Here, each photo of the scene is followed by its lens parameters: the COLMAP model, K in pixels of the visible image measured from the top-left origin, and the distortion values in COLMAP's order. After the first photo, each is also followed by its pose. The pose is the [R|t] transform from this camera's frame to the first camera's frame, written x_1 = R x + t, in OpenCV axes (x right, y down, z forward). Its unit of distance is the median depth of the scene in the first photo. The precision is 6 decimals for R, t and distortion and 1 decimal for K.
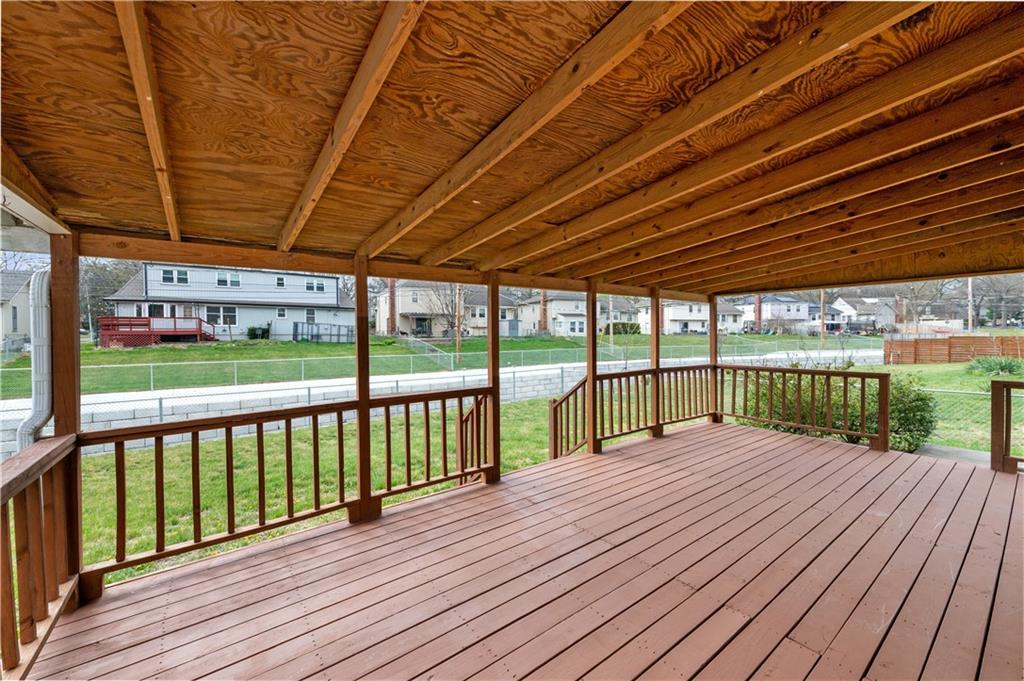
lens RADIAL K [[398.9, 0, 513.2], [0, 398.9, 340.9], [0, 0, 1]] dist [0.009644, -0.000847]
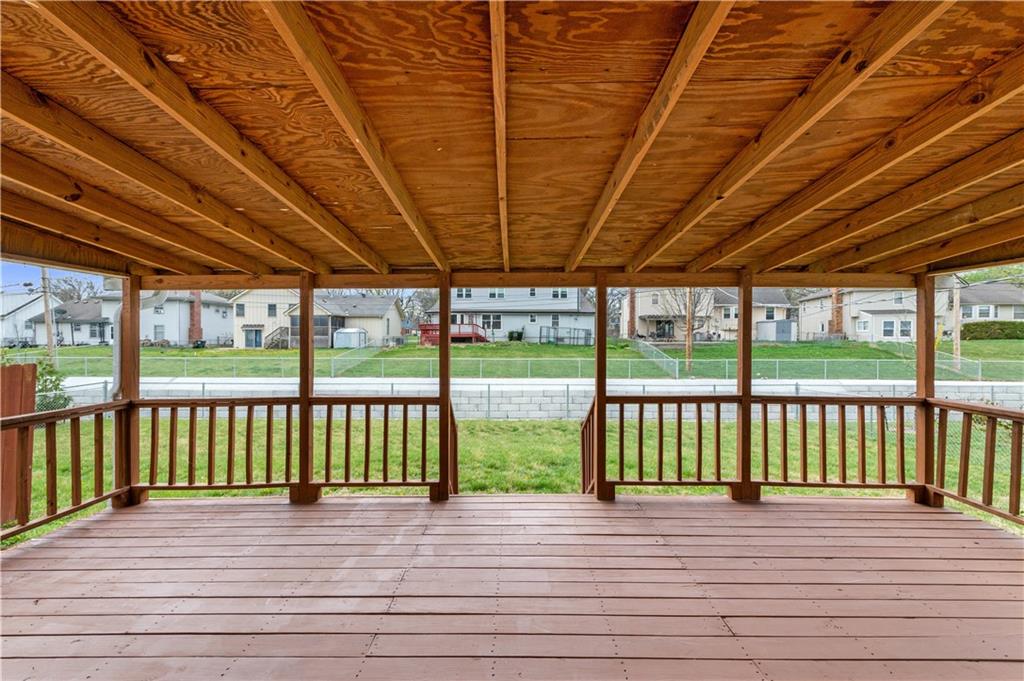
lens RADIAL K [[398.9, 0, 511.6], [0, 398.9, 341.7], [0, 0, 1]] dist [0.009644, -0.000847]
pose [[0.797101, 0.012849, -0.603710, 0.090156], [-0.016115, 0.999870, 0.000004, -0.002422], [0.603631, 0.009726, 0.797204, 0.050356]]
